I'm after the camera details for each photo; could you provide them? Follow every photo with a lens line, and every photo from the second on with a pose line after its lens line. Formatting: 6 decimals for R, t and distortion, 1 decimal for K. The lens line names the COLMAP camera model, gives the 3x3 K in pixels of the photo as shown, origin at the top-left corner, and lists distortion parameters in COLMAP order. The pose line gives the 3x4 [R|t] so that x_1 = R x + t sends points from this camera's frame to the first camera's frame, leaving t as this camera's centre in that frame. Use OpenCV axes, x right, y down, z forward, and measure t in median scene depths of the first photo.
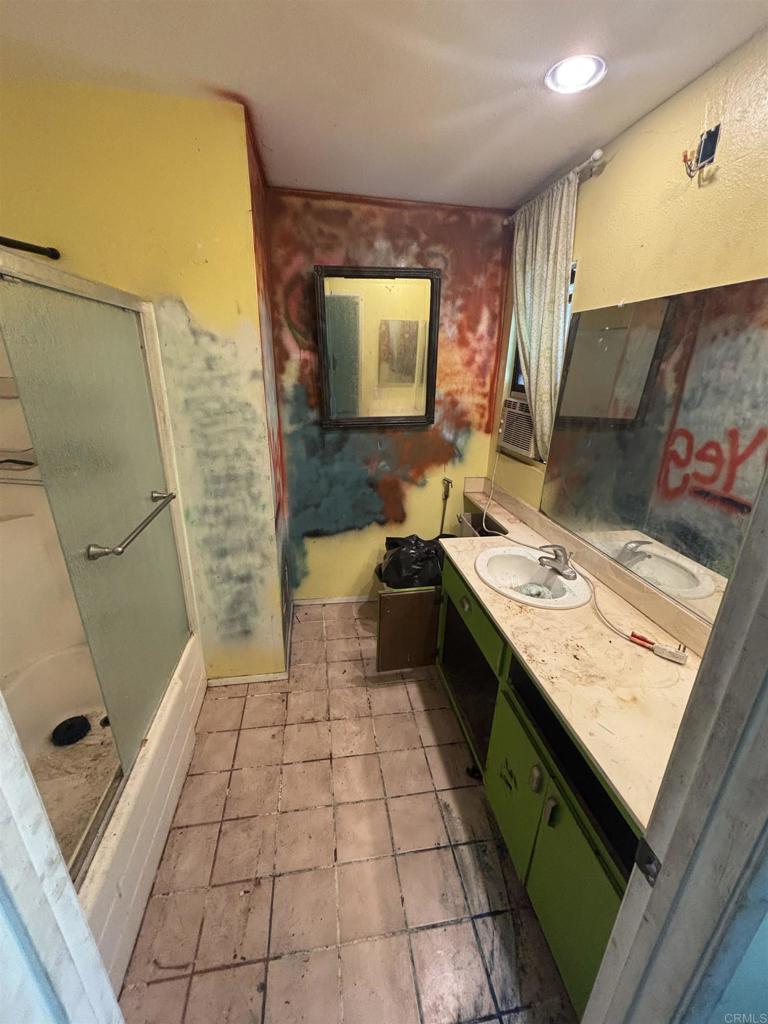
lens RADIAL K [[414.9, 0, 386.5], [0, 414.9, 512.1], [0, 0, 1]] dist [-0.002778, 0.001627]
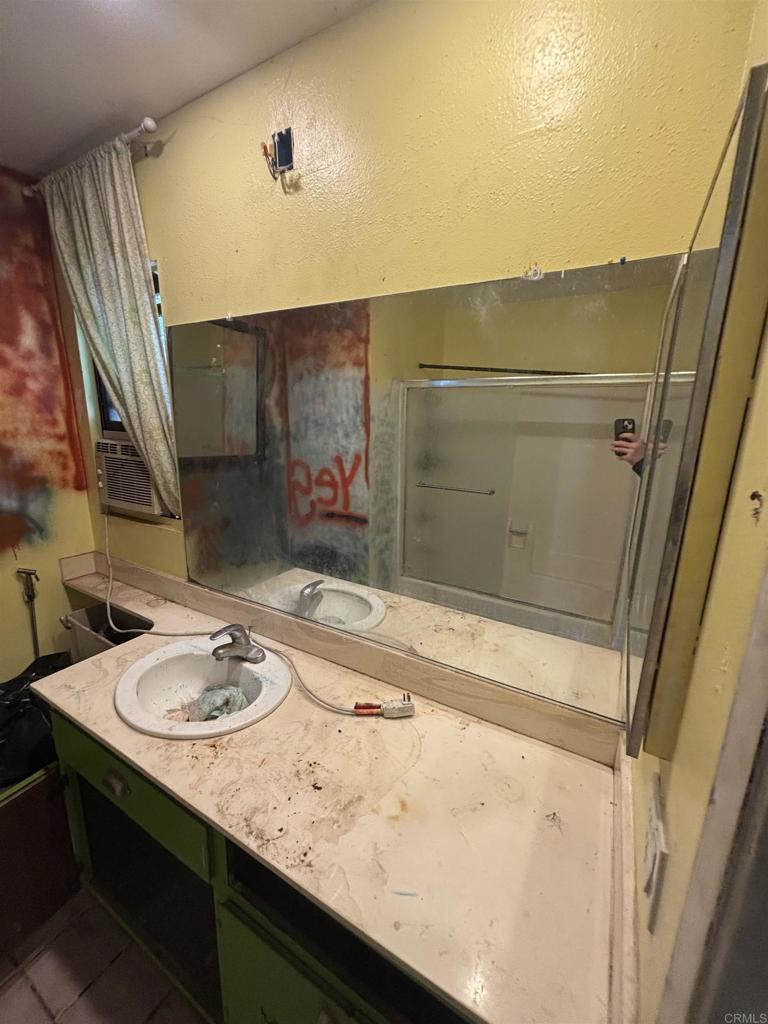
lens RADIAL K [[414.9, 0, 385.4], [0, 414.9, 513.9], [0, 0, 1]] dist [-0.002778, 0.001627]
pose [[0.638942, -0.188176, 0.745884, 0.057371], [0.256037, 0.966357, 0.024471, -0.049596], [-0.725395, 0.175339, 0.665627, 0.220595]]
